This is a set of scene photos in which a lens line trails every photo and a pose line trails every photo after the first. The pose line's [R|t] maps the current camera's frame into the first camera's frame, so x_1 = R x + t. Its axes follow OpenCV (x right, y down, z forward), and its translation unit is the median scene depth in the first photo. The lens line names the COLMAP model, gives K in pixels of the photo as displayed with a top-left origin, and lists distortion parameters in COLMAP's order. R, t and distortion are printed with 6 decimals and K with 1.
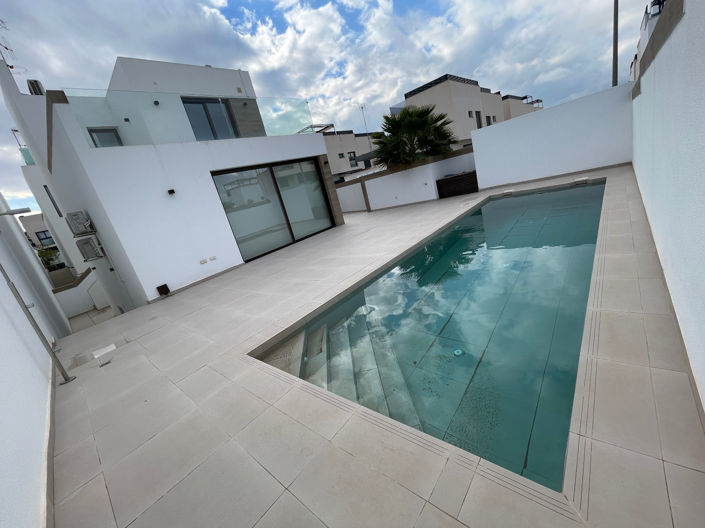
lens RADIAL K [[283.1, 0, 349.8], [0, 283.1, 262.6], [0, 0, 1]] dist [-0.002141, 0.000322]
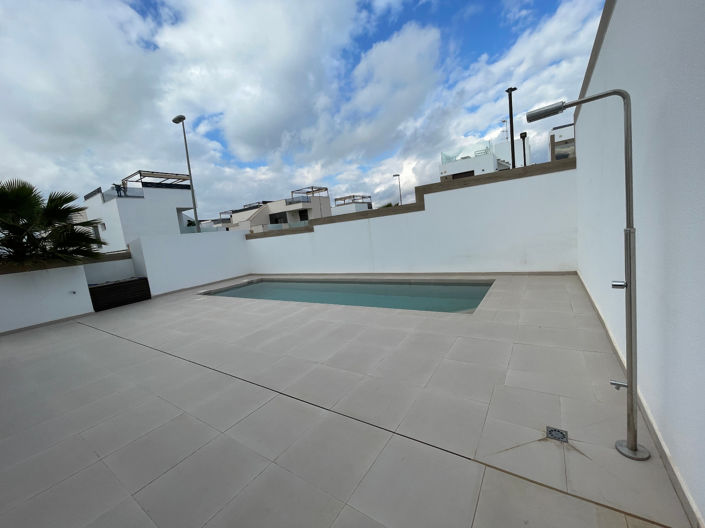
lens RADIAL K [[283.1, 0, 349.8], [0, 283.1, 262.6], [0, 0, 1]] dist [-0.002141, 0.000322]
pose [[-0.079379, 0.152018, 0.985185, -0.521630], [0.397501, 0.911157, -0.108567, -0.001802], [-0.914162, 0.382994, -0.132754, 0.493551]]
